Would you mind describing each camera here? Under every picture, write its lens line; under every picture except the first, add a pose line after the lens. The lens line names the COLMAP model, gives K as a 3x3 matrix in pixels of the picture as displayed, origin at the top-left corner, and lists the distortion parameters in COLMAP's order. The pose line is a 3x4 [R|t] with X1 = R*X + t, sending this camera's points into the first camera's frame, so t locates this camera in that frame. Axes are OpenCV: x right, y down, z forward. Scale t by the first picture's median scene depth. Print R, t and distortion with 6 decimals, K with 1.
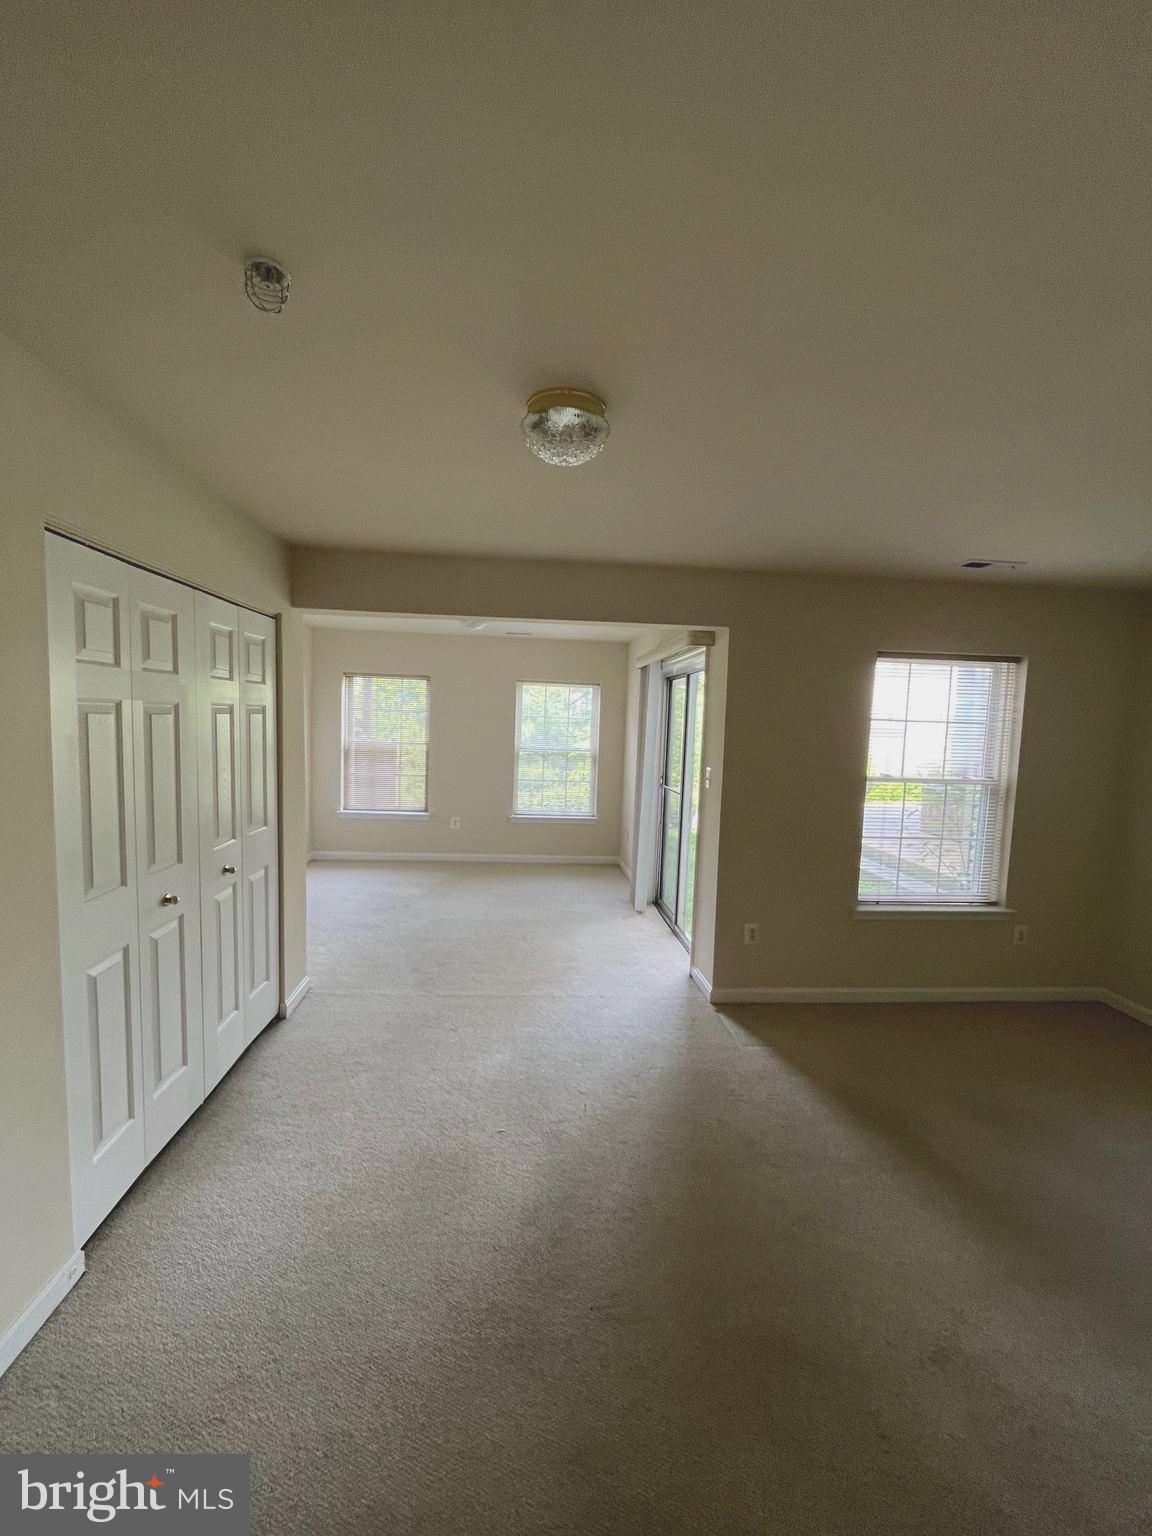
lens RADIAL K [[616.0, 0, 575.5], [0, 616.0, 771.7], [0, 0, 1]] dist [0.000846, 0.000001]
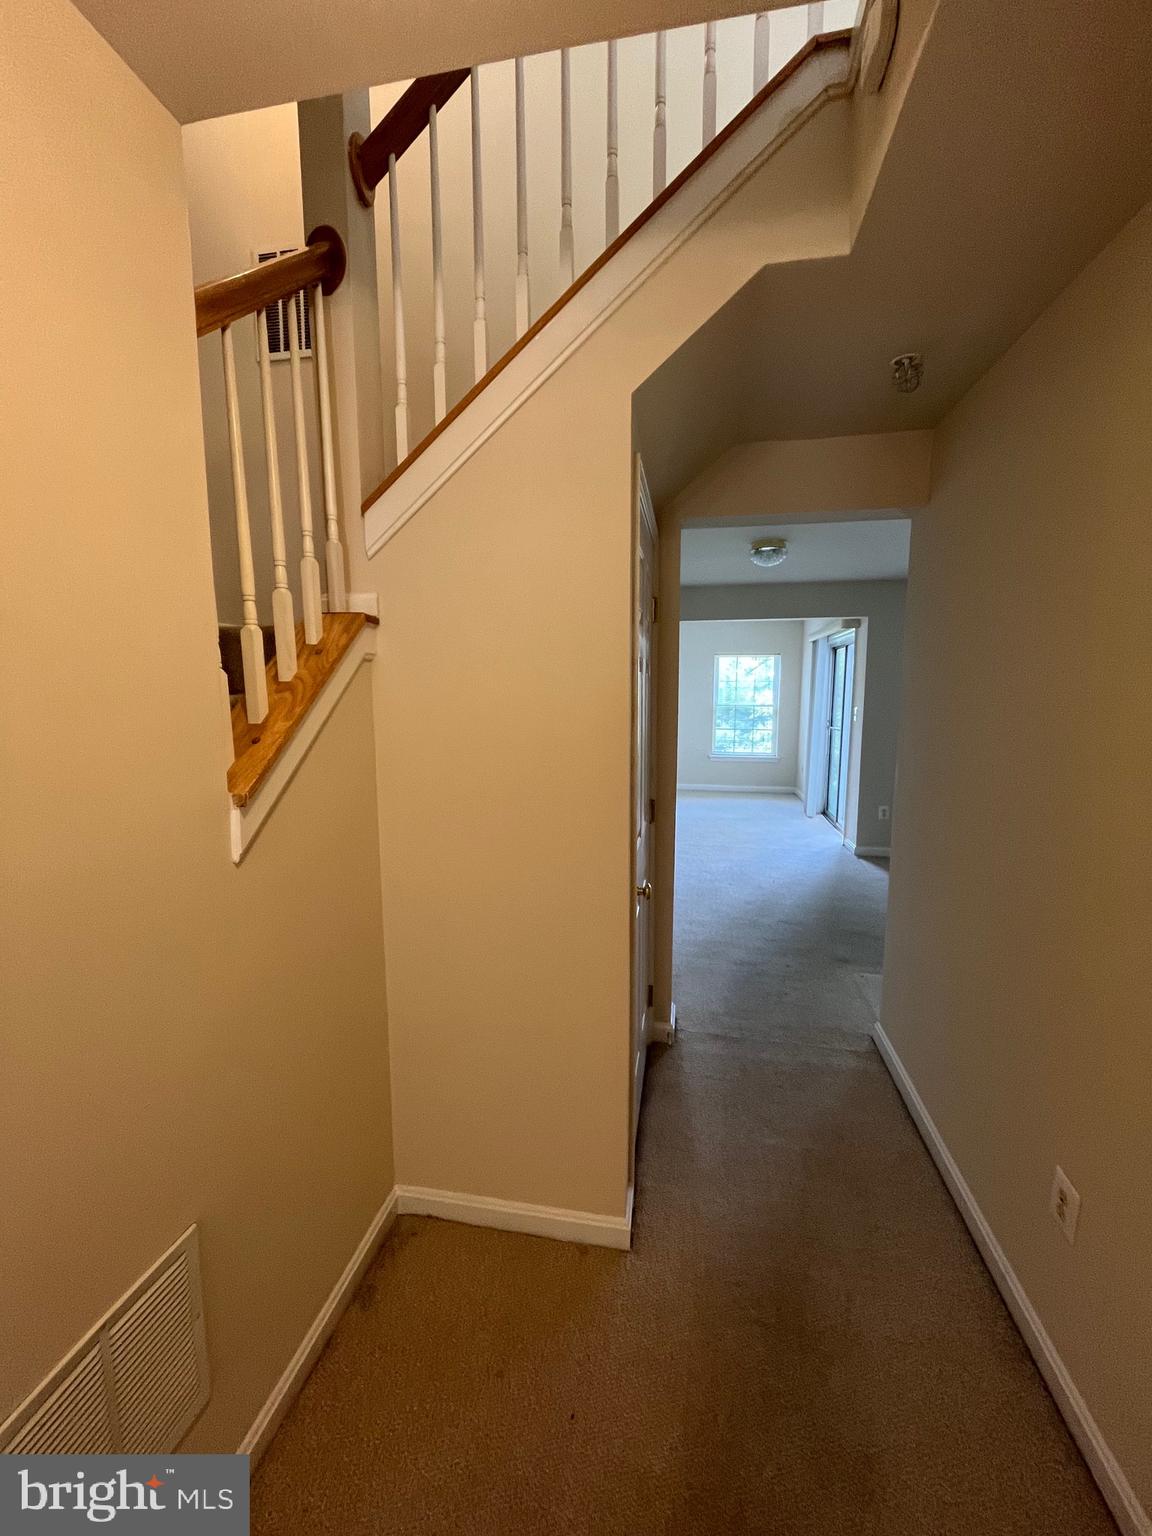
lens RADIAL K [[616.0, 0, 576.9], [0, 616.0, 773.3], [0, 0, 1]] dist [0.000846, 0.000001]
pose [[0.962086, 0.001210, -0.272743, -0.020381], [0.012582, 0.998729, 0.048811, 0.043057], [0.272456, -0.050392, 0.960848, -0.399287]]
